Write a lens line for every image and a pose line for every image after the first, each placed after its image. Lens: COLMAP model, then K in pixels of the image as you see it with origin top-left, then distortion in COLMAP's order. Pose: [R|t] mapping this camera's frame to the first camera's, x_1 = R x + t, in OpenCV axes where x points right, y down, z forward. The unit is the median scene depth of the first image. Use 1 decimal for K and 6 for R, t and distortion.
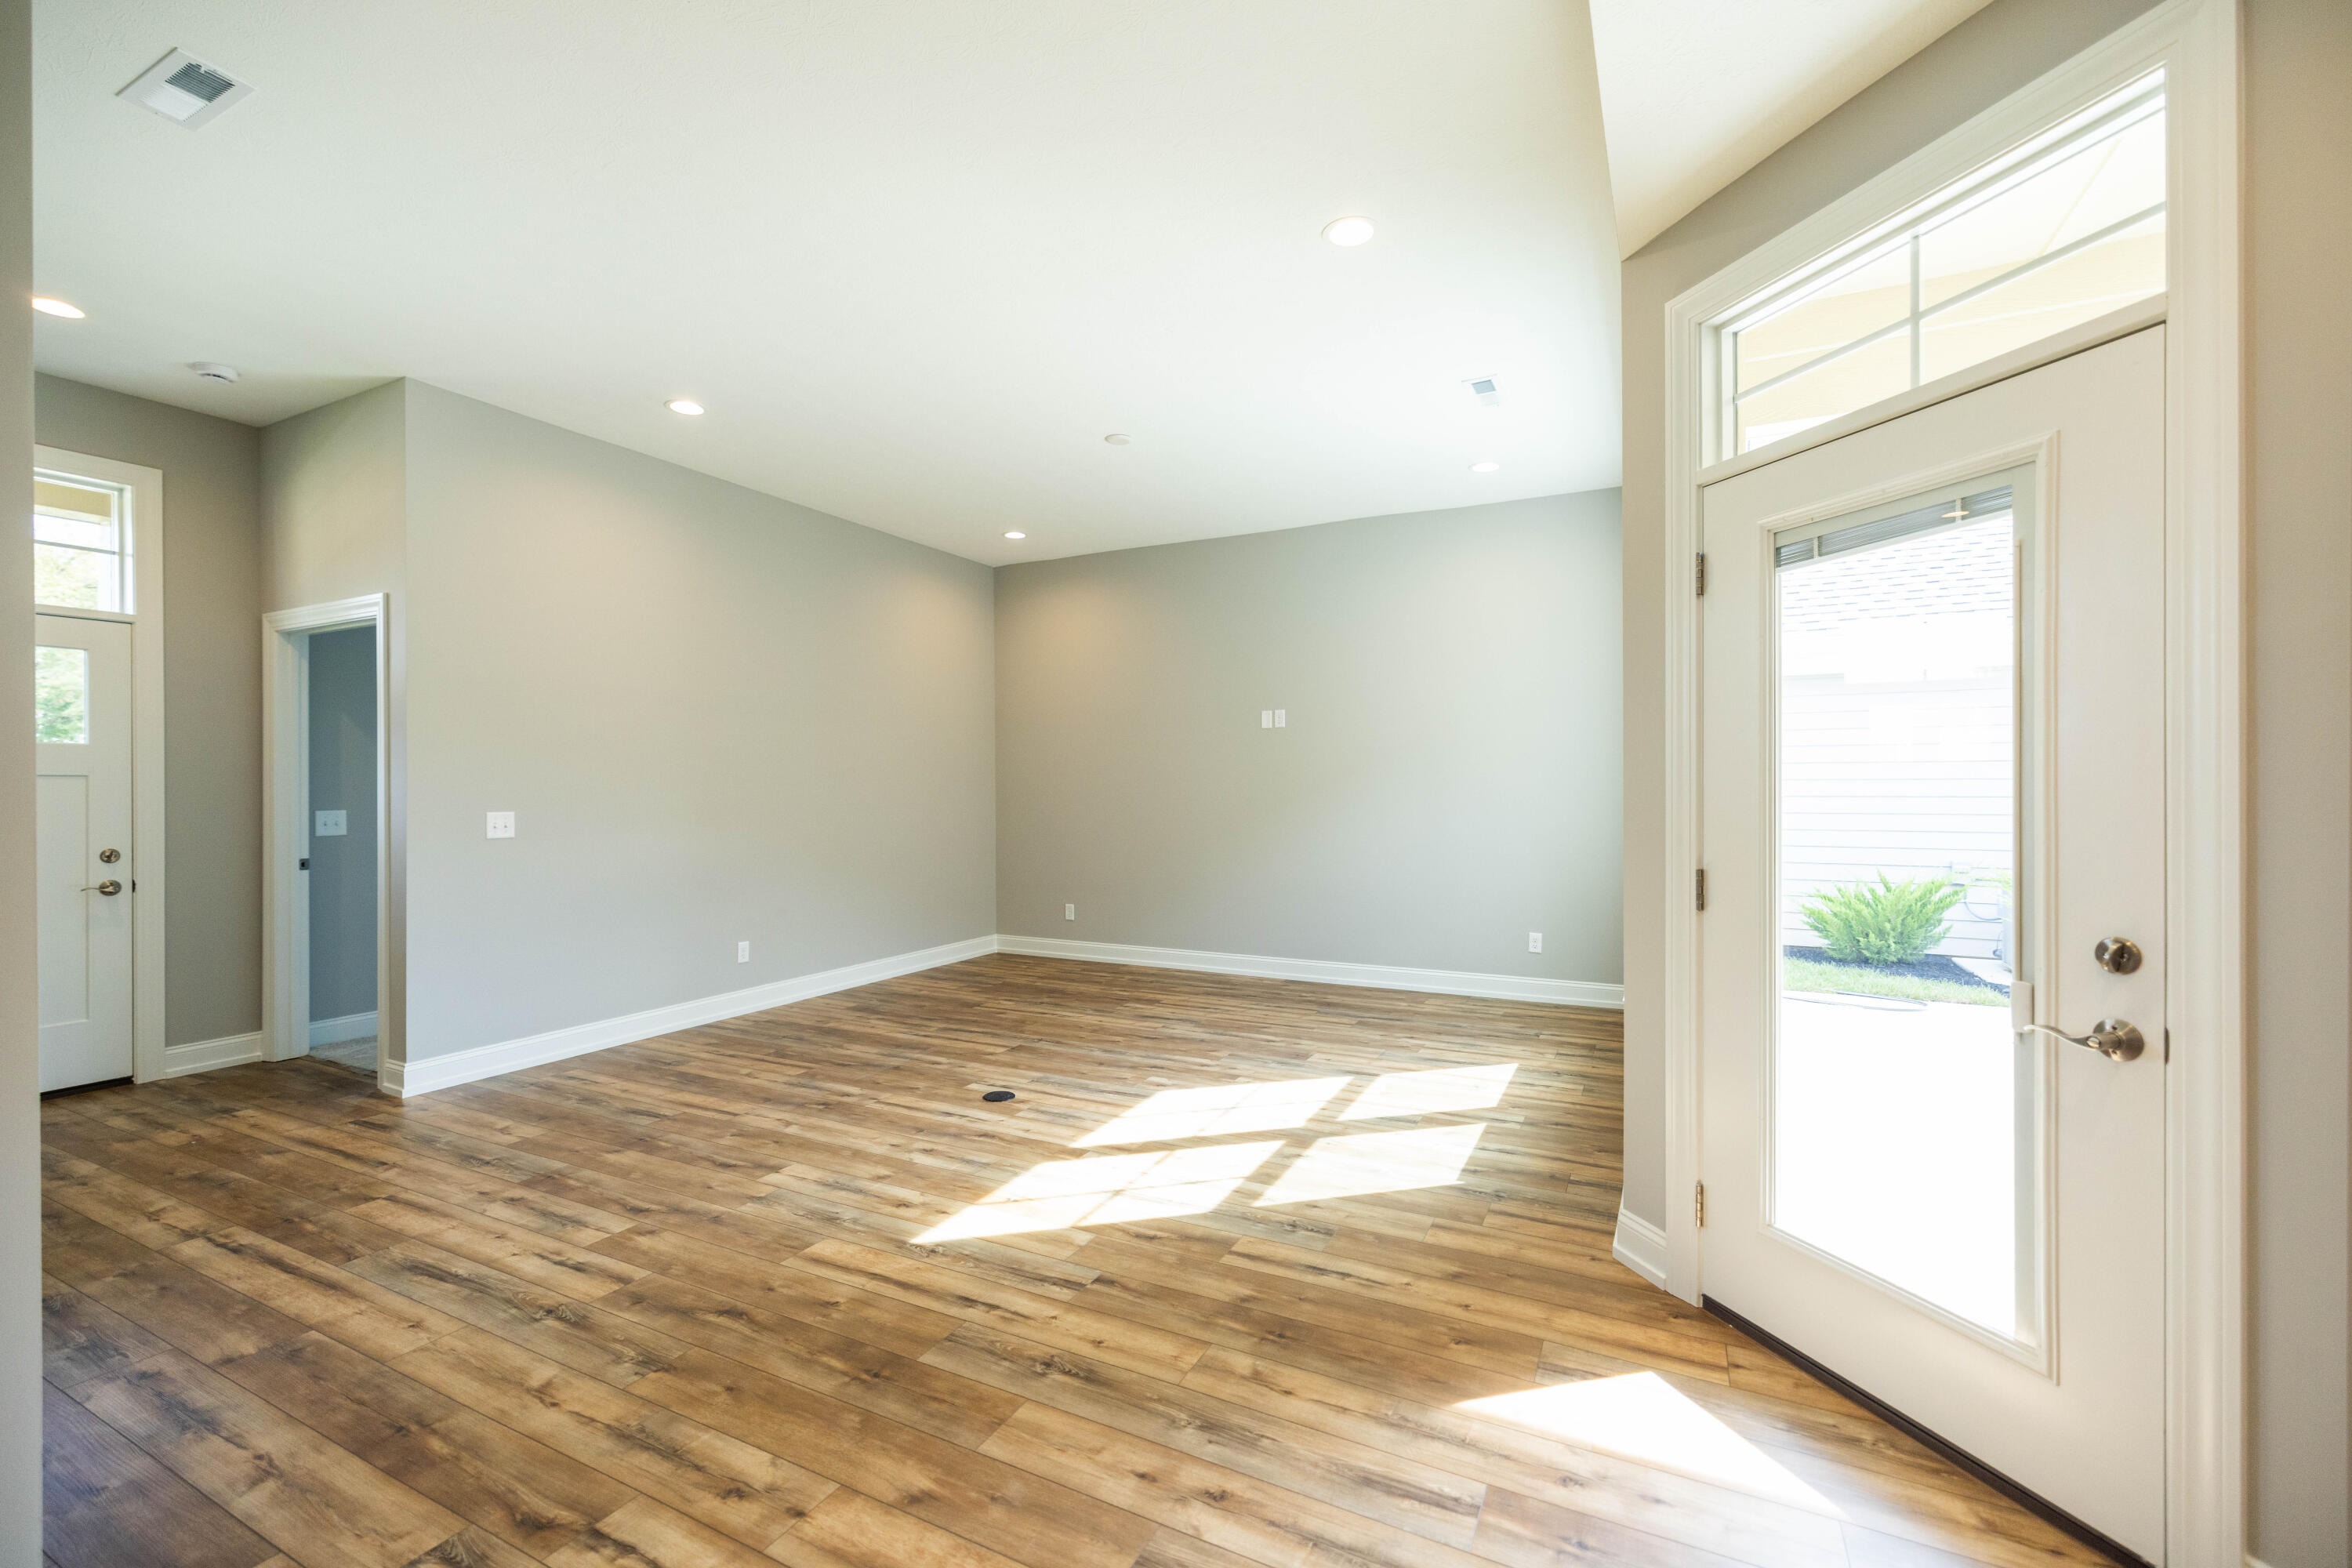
lens RADIAL K [[980.7, 0, 1175.1], [0, 980.7, 787.8], [0, 0, 1]] dist [0.001515, -0.001372]
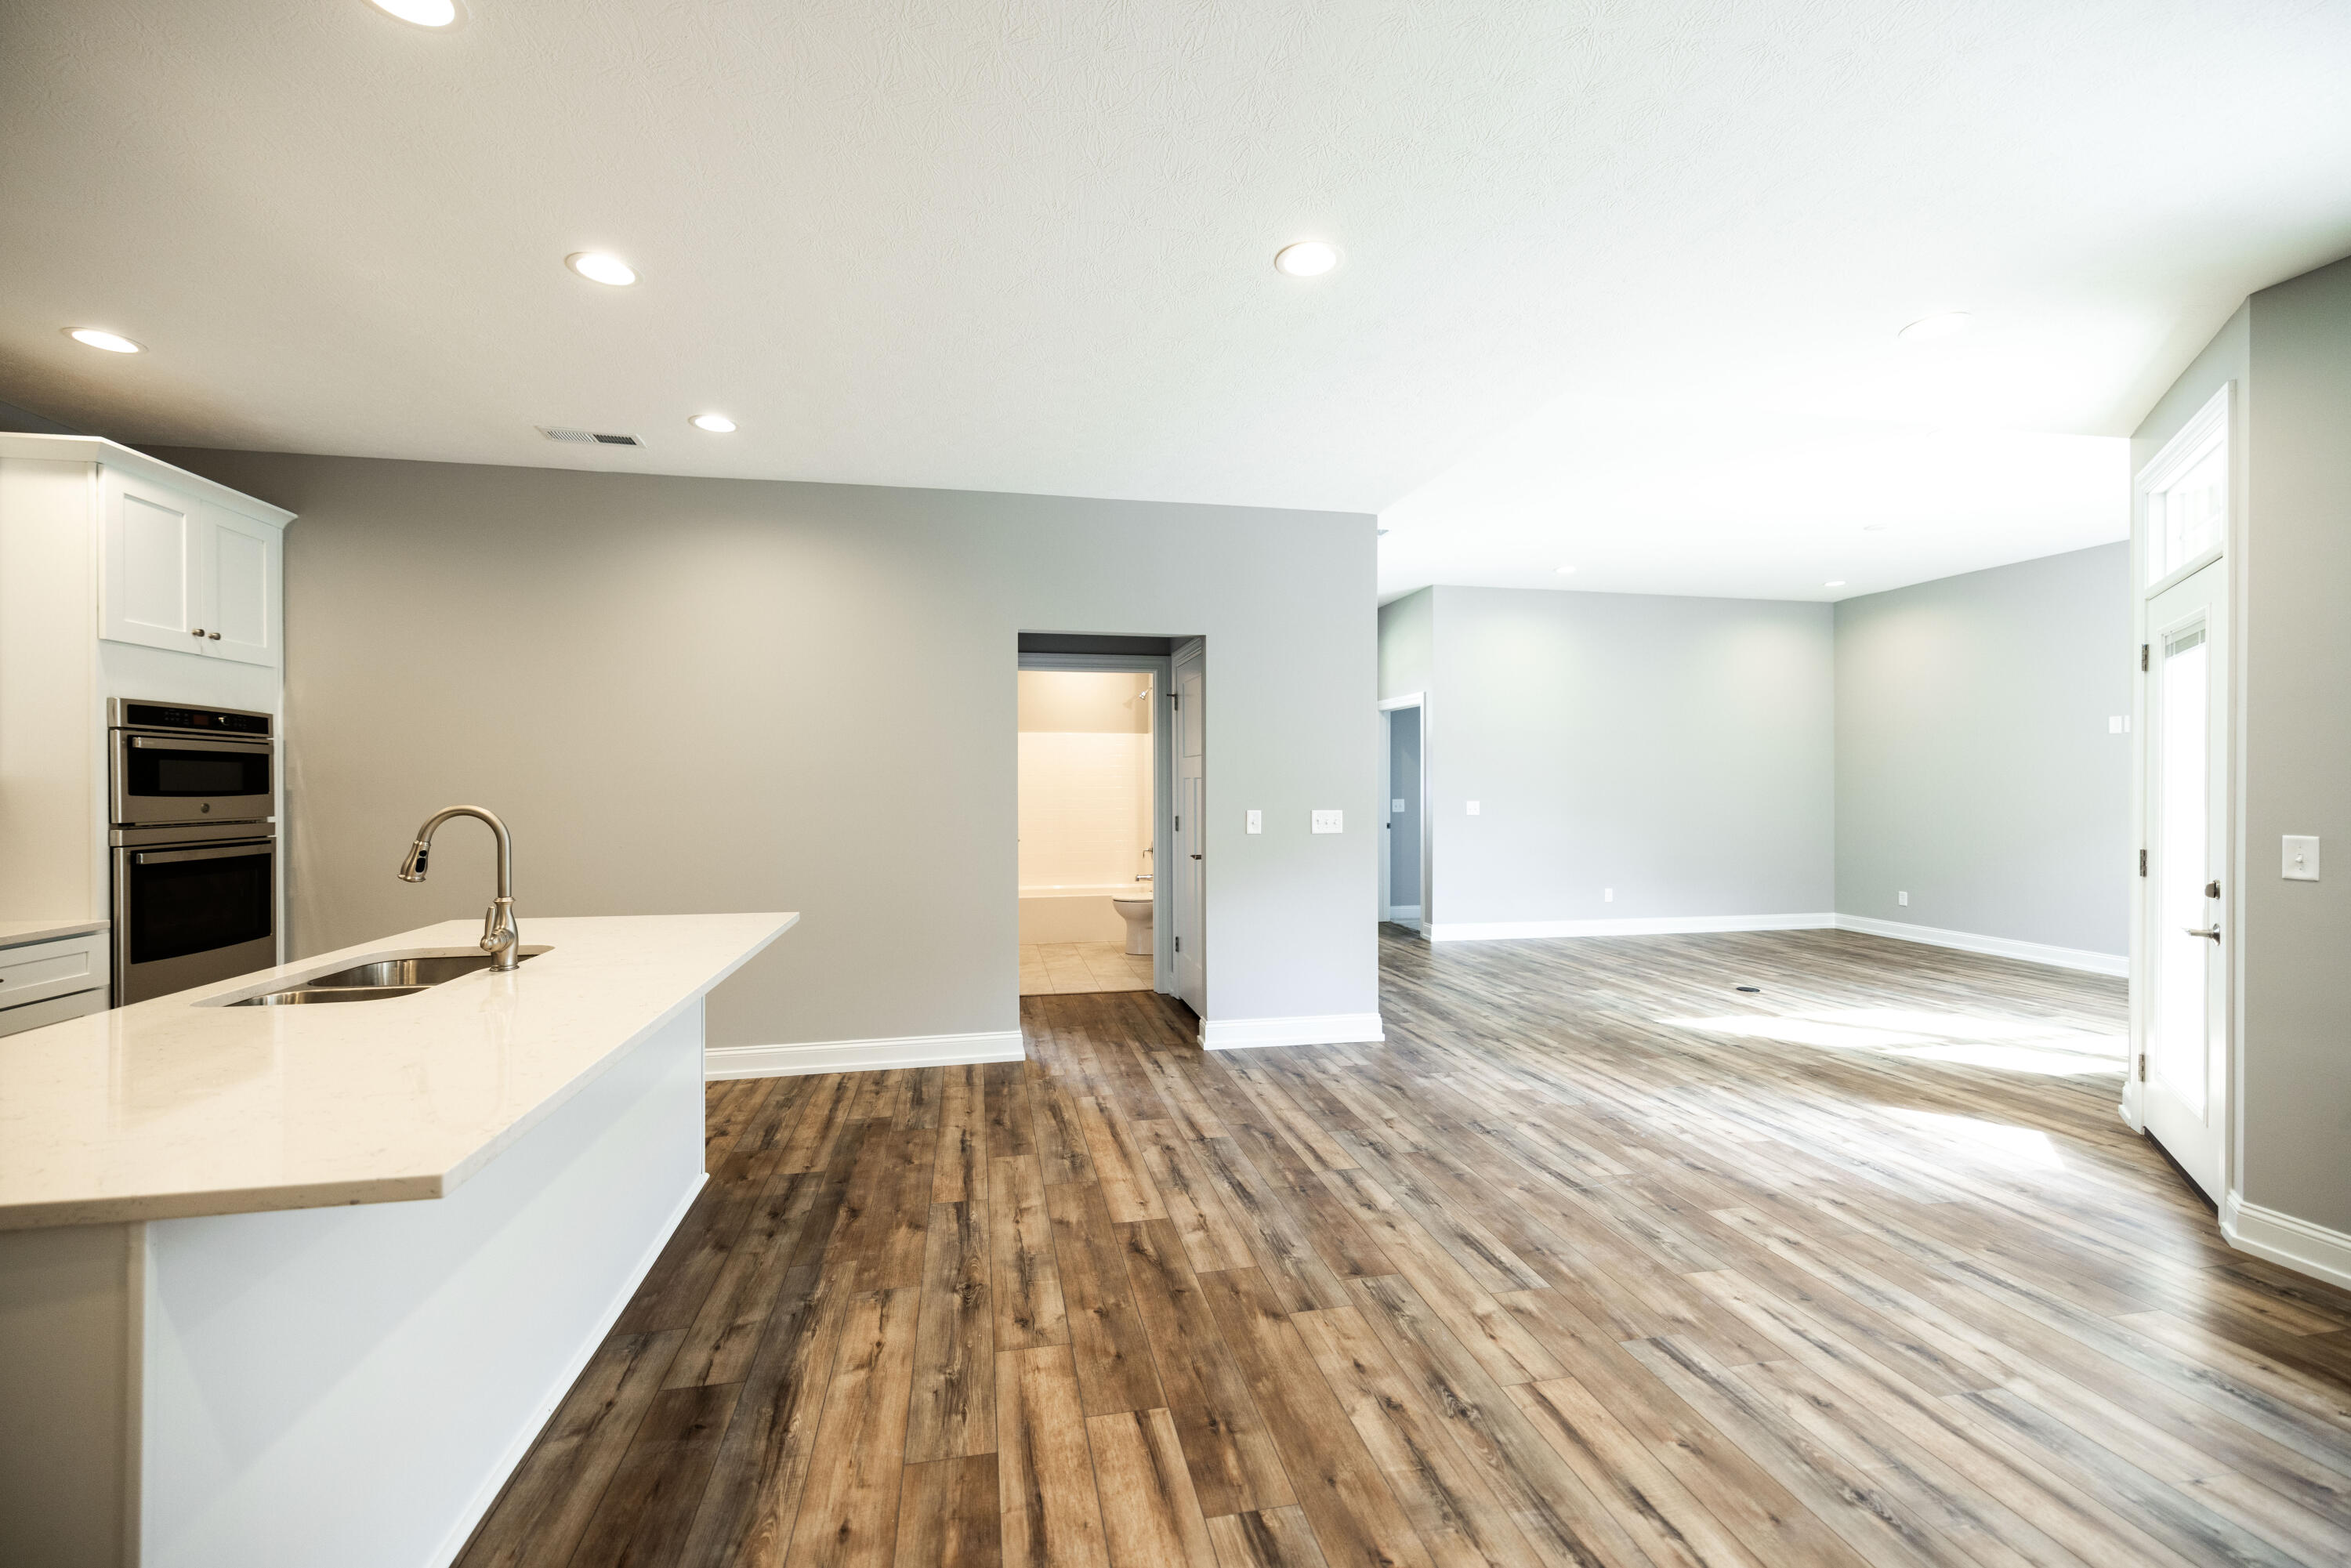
lens RADIAL K [[980.2, 0, 1164.3], [0, 980.2, 788.0], [0, 0, 1]] dist [0.001515, -0.001372]
pose [[0.614659, 0.004724, -0.788779, 0.531238], [-0.000811, 0.999985, 0.005357, -0.014267], [0.788792, -0.002653, 0.614654, -0.766628]]
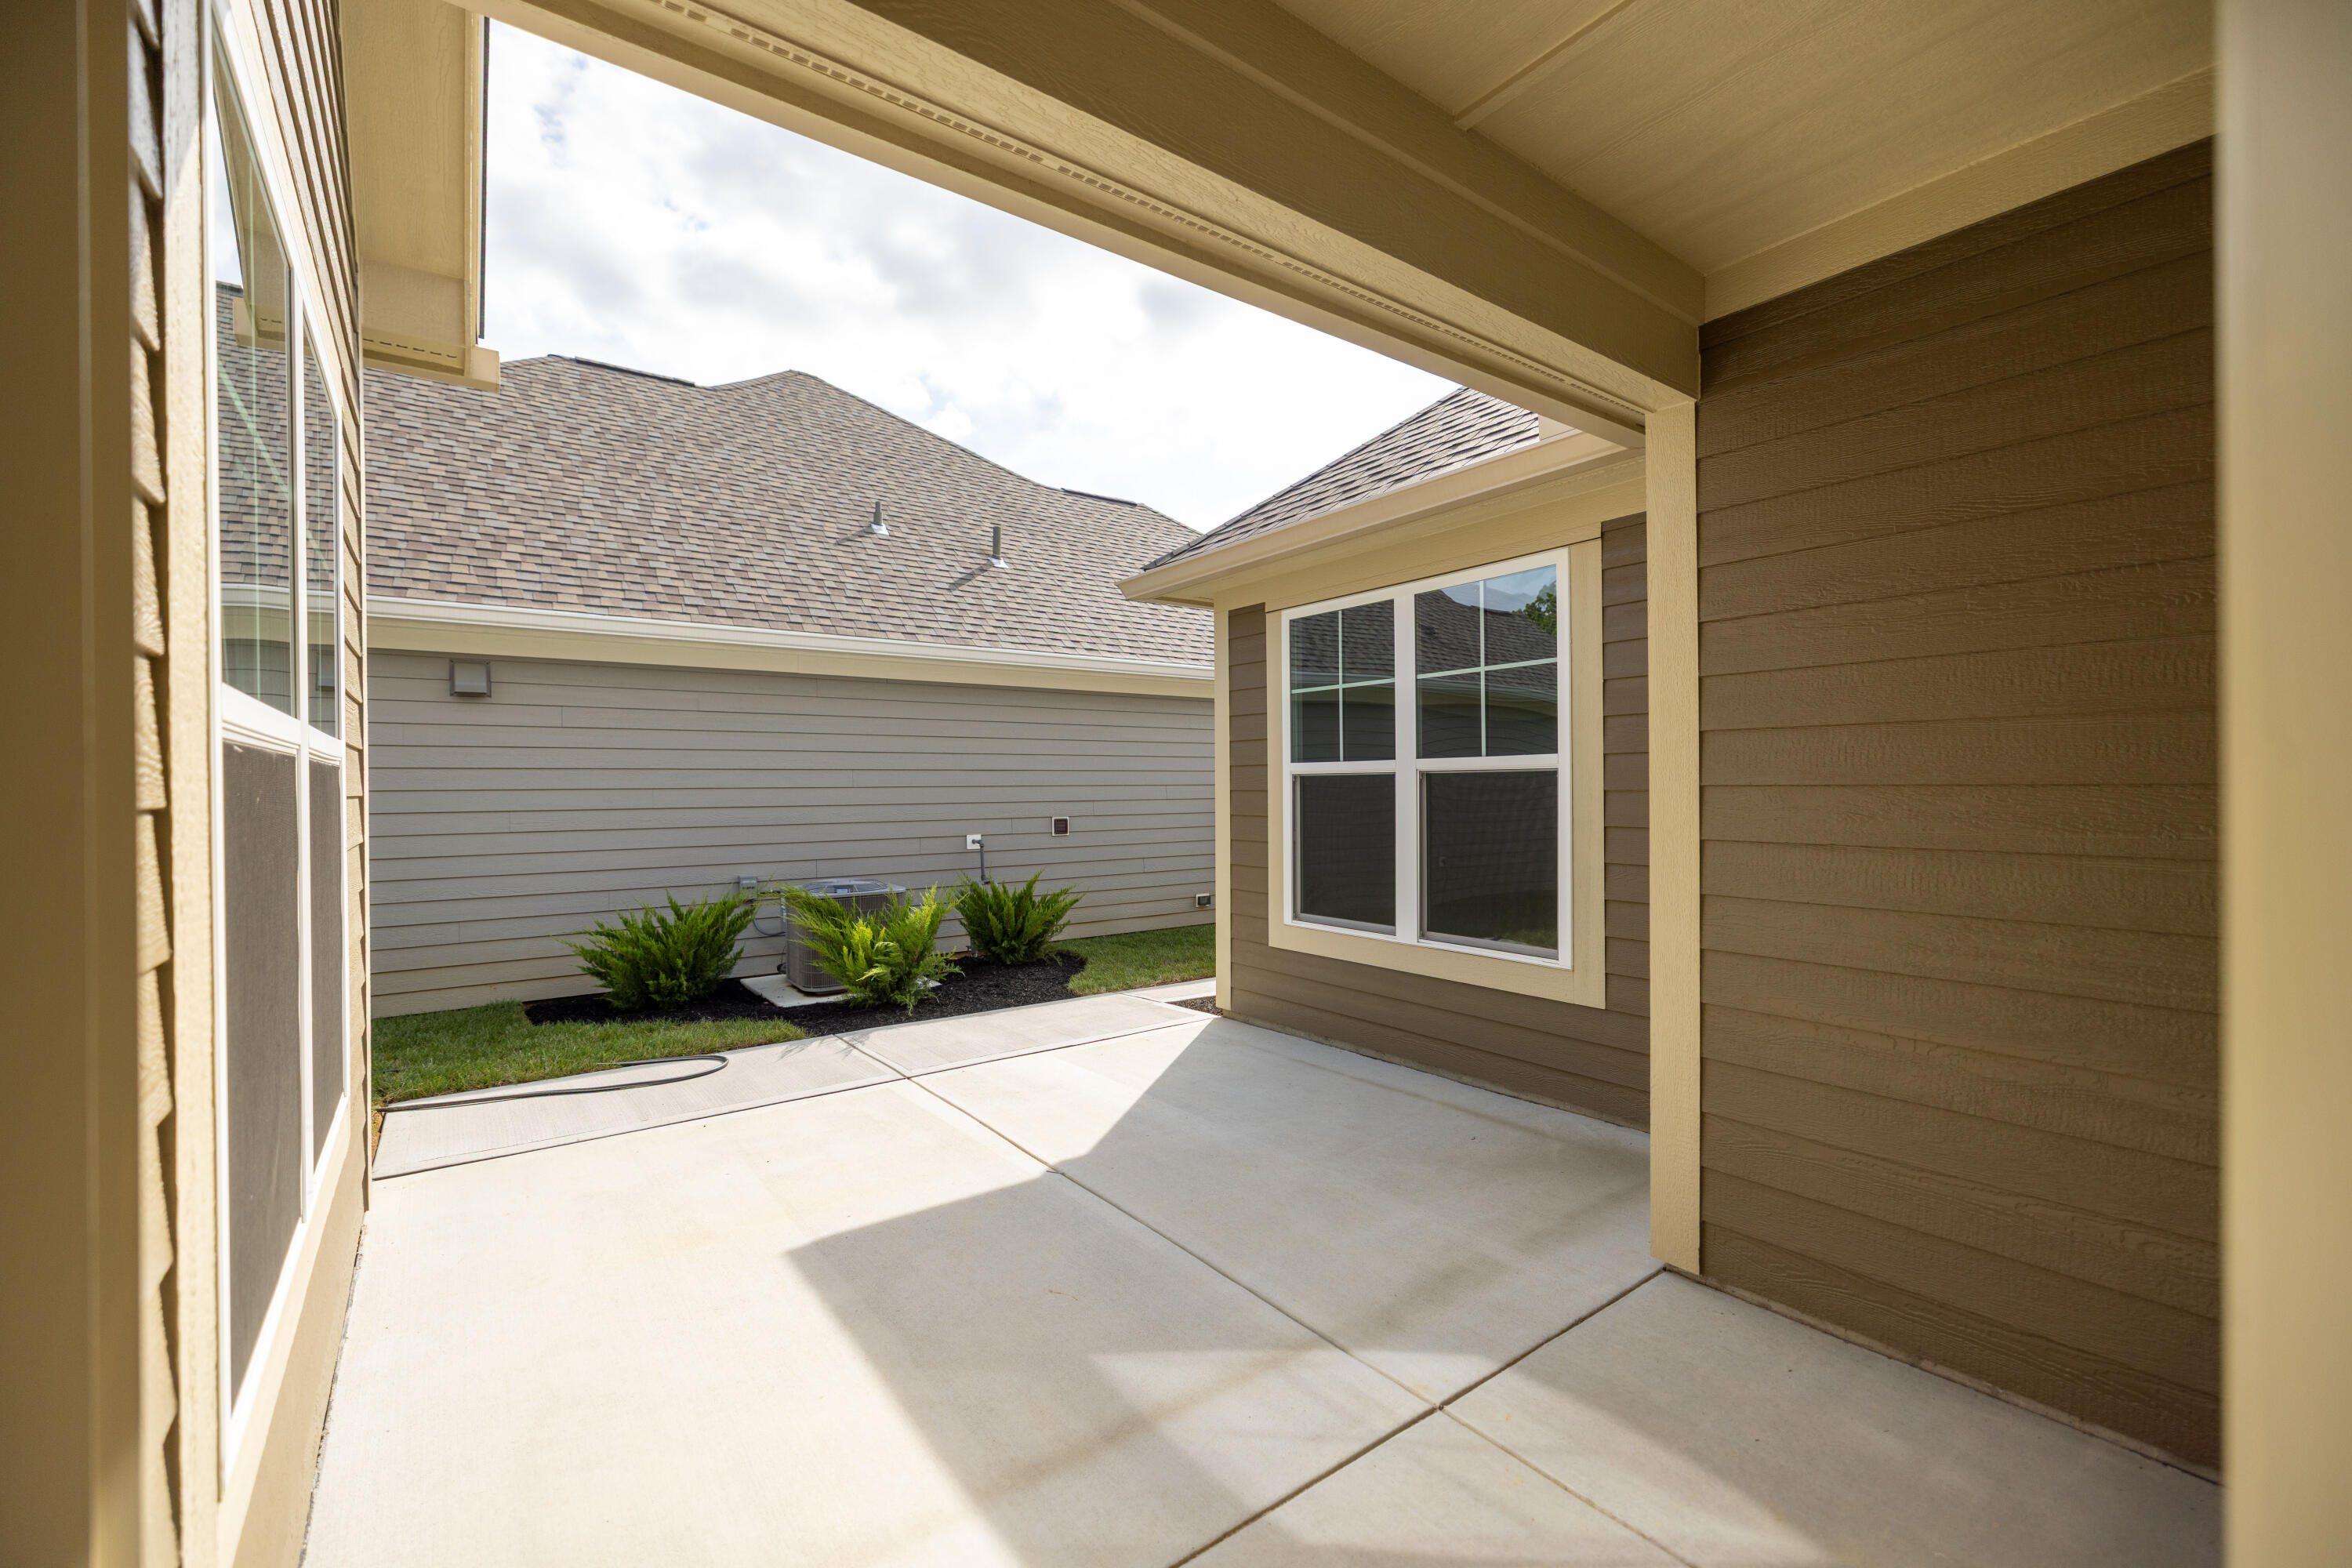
lens RADIAL K [[980.7, 0, 1171.1], [0, 980.7, 789.4], [0, 0, 1]] dist [0.001515, -0.001372]
pose [[0.451144, 0.001878, 0.892449, 0.332193], [0.002639, 0.999991, -0.003439, -0.005027], [-0.892447, 0.003907, 0.451135, 0.489049]]
